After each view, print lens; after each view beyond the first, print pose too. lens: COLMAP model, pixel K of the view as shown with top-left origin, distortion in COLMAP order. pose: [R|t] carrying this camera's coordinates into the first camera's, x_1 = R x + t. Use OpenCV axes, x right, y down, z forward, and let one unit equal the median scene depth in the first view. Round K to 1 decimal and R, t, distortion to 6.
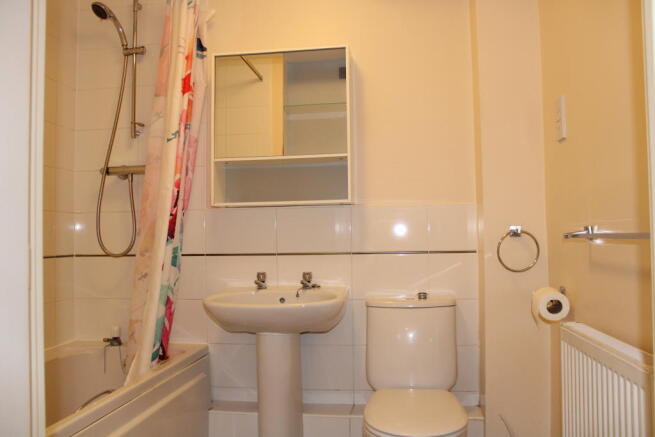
lens RADIAL K [[559.3, 0, 327.5], [0, 559.3, 218.5], [0, 0, 1]] dist [-0.185904, 0.250635]
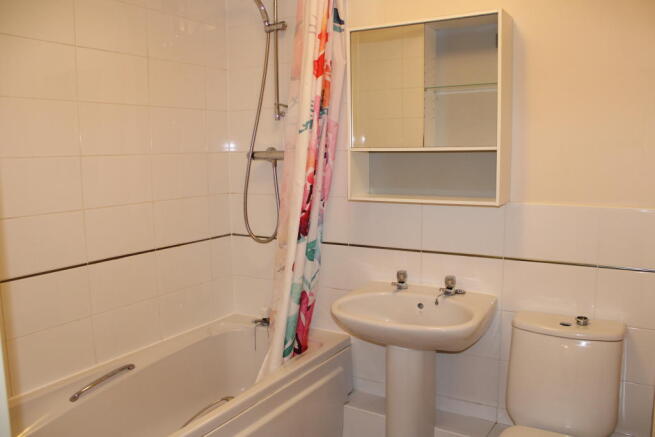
lens RADIAL K [[559.3, 0, 327.5], [0, 559.3, 218.5], [0, 0, 1]] dist [-0.185904, 0.250635]
pose [[0.916124, 0.052547, -0.397435, 0.131835], [0.012692, 0.987074, 0.159762, -0.140654], [0.400693, -0.151406, 0.903616, 0.135723]]
